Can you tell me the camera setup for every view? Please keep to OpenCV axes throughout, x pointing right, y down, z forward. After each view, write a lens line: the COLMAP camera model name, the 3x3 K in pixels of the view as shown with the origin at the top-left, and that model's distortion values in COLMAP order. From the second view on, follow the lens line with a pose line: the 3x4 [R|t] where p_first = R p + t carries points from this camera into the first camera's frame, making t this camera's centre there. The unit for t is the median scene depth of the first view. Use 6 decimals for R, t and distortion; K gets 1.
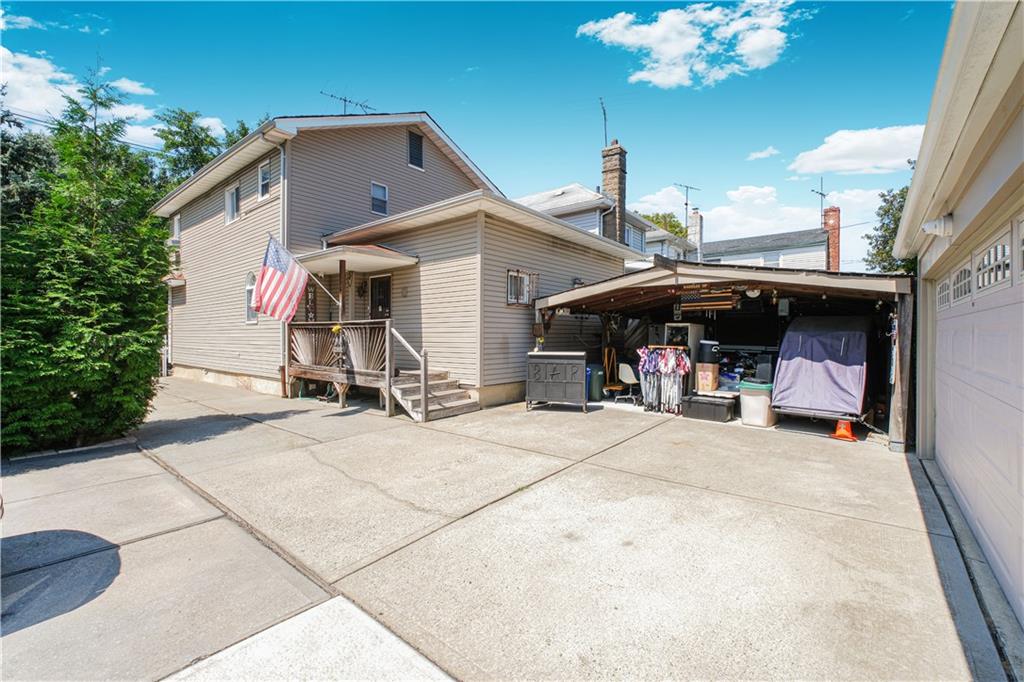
lens RADIAL K [[435.6, 0, 512.1], [0, 435.6, 336.7], [0, 0, 1]] dist [0.003145, -0.001637]
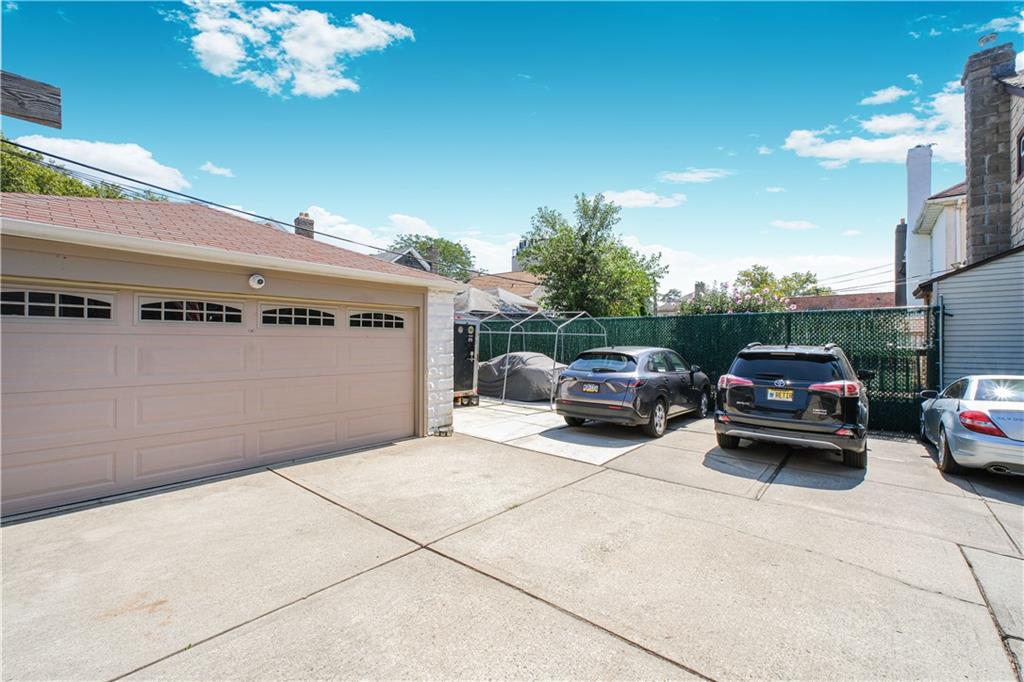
lens RADIAL K [[435.6, 0, 510.9], [0, 435.6, 342.8], [0, 0, 1]] dist [0.003145, -0.001637]
pose [[-0.999809, -0.004698, 0.018947, 0.014939], [-0.004645, 0.999985, 0.002853, -0.032590], [-0.018960, 0.002764, -0.999816, 2.099068]]
